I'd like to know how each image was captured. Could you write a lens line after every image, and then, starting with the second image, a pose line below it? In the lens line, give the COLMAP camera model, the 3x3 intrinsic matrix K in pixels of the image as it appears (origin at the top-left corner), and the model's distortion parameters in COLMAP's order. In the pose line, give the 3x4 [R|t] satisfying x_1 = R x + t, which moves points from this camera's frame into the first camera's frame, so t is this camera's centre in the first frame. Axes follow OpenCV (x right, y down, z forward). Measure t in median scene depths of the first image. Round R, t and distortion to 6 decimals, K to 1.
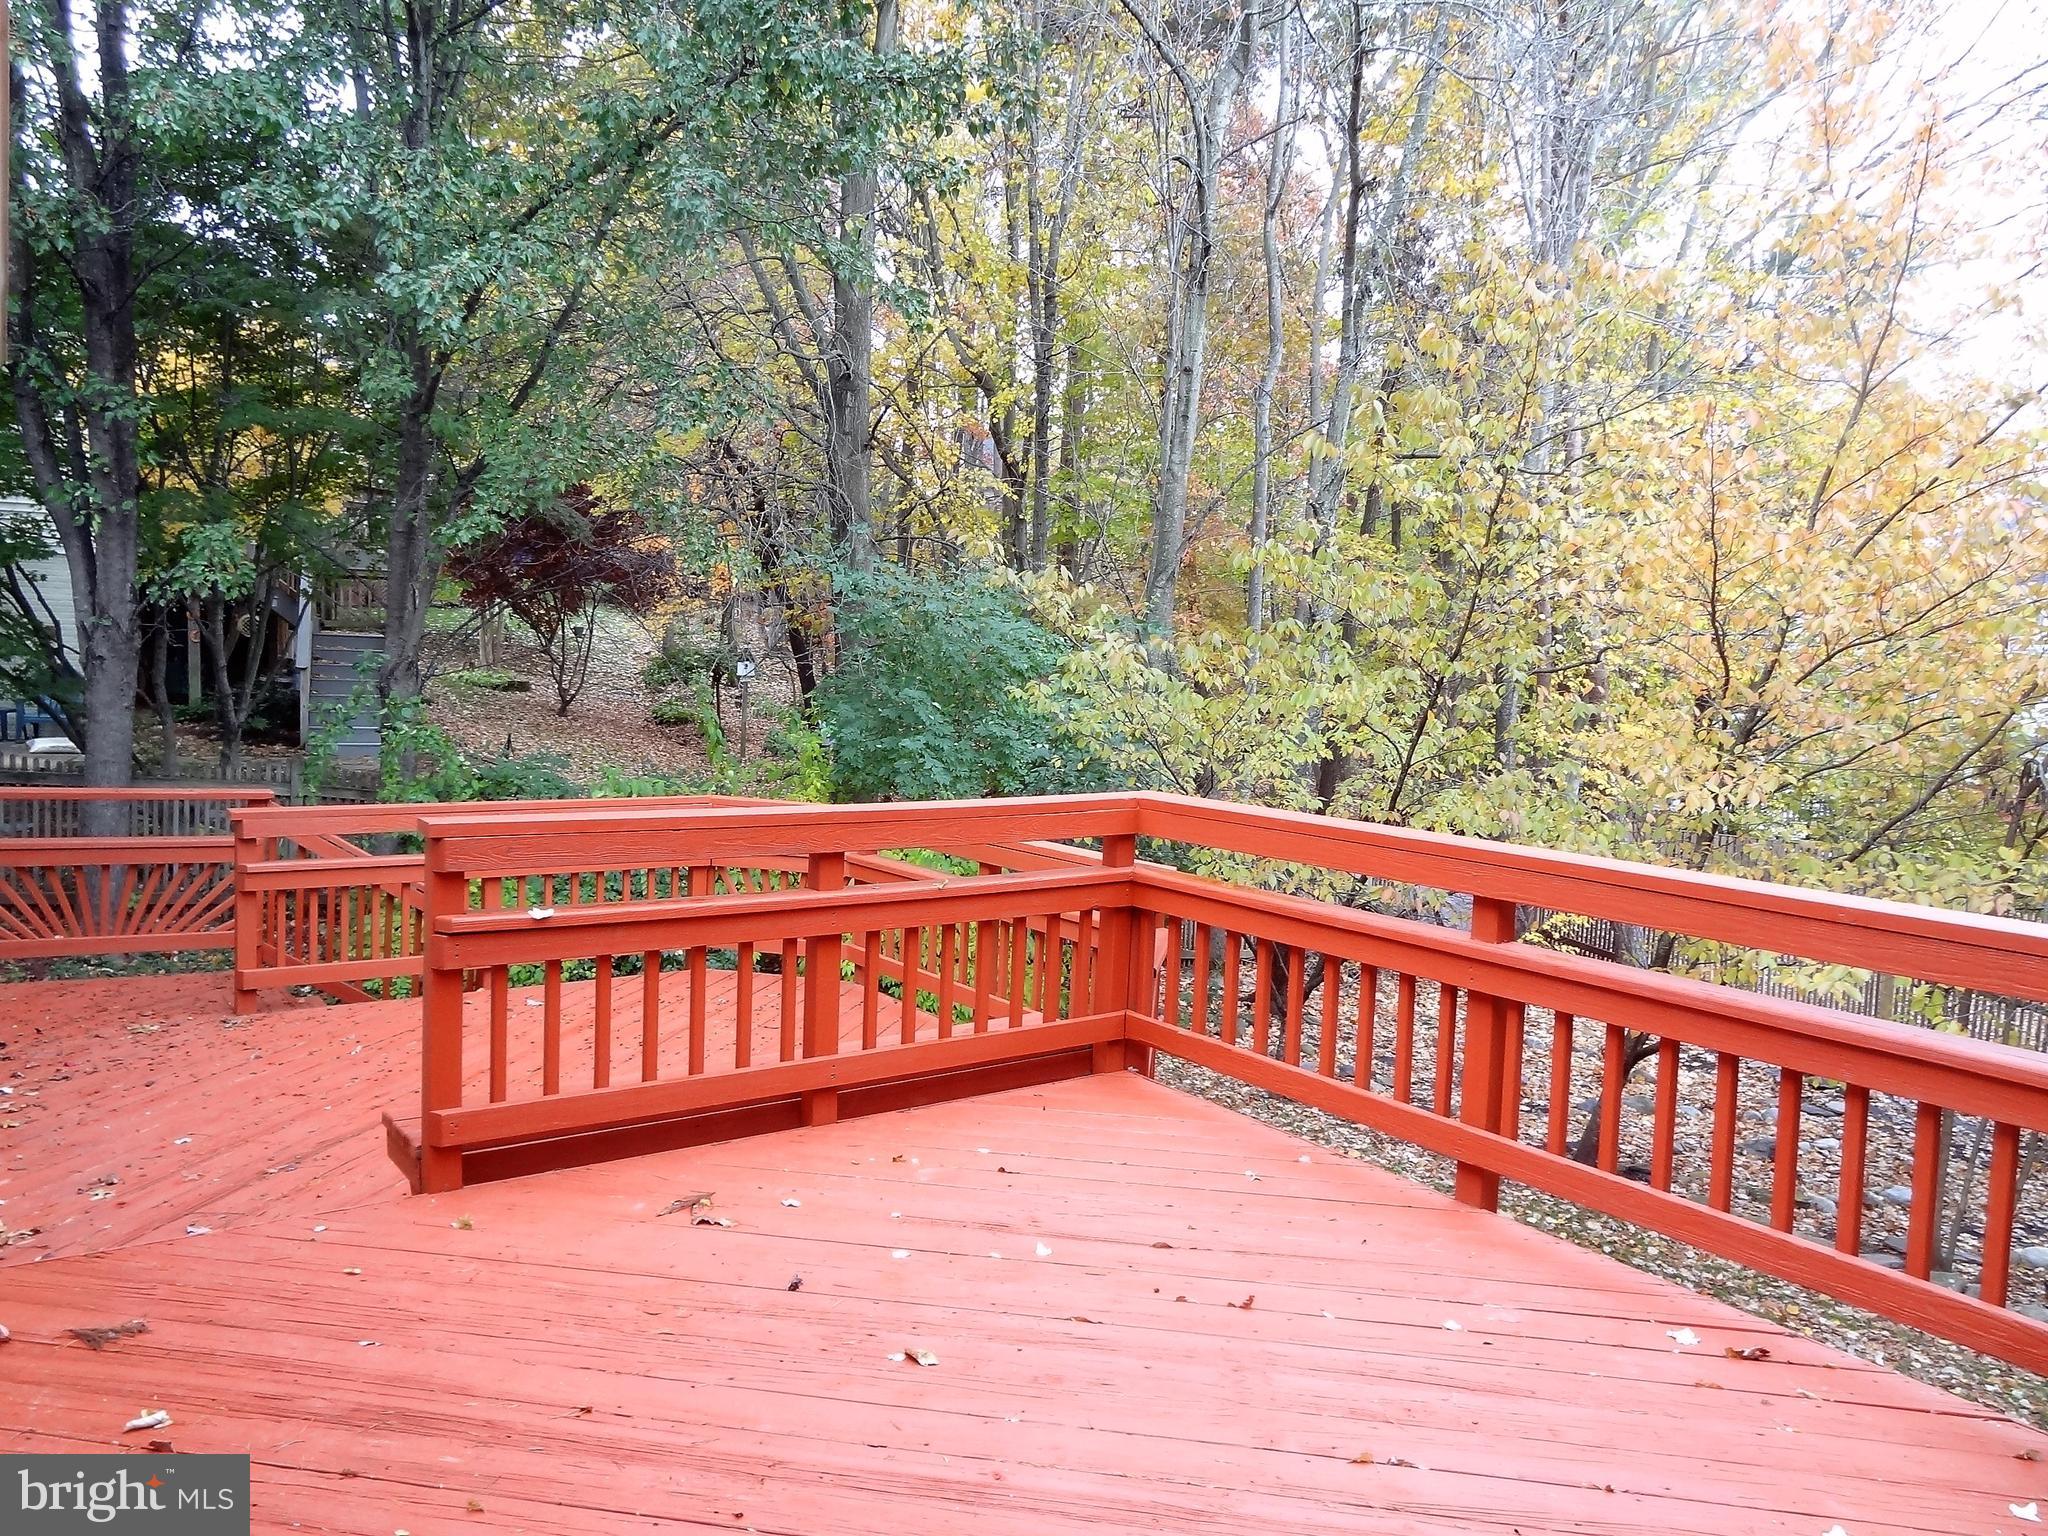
lens RADIAL K [[1434.6, 0, 1019.4], [0, 1434.6, 767.8], [0, 0, 1]] dist [0.000477, 0.008290]
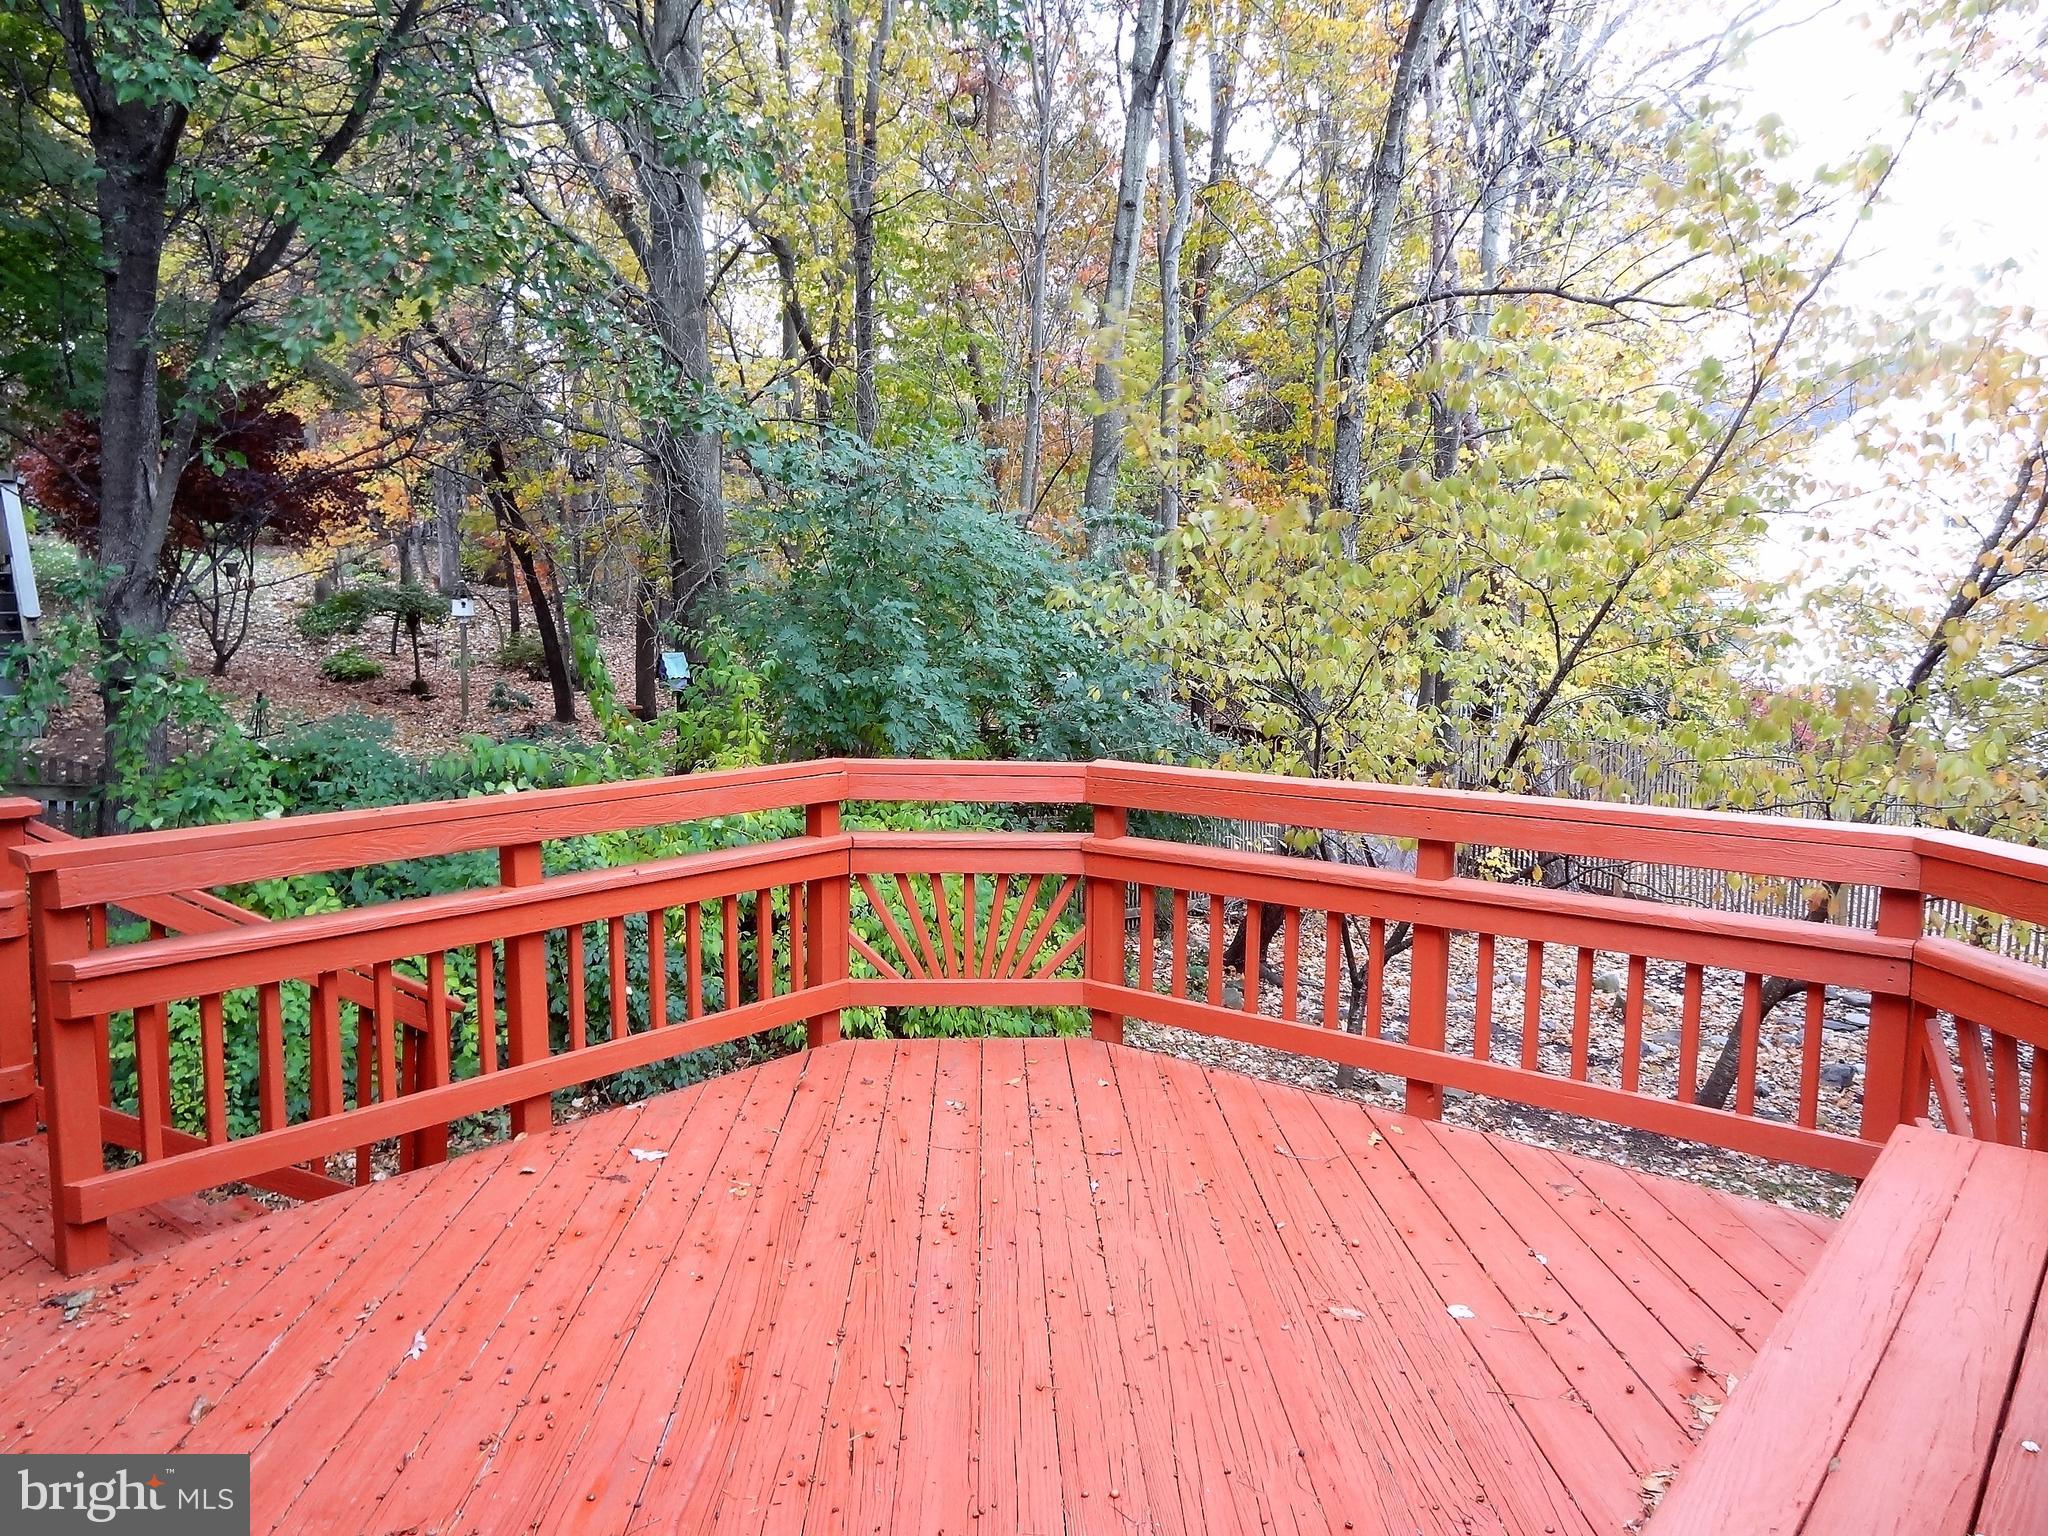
lens RADIAL K [[1434.6, 0, 1025.7], [0, 1434.6, 767.6], [0, 0, 1]] dist [0.000477, 0.008290]
pose [[0.966266, -0.062592, 0.249826, -0.161069], [0.051869, 0.997437, 0.049284, -0.001936], [-0.252270, -0.034663, 0.967036, 0.214132]]
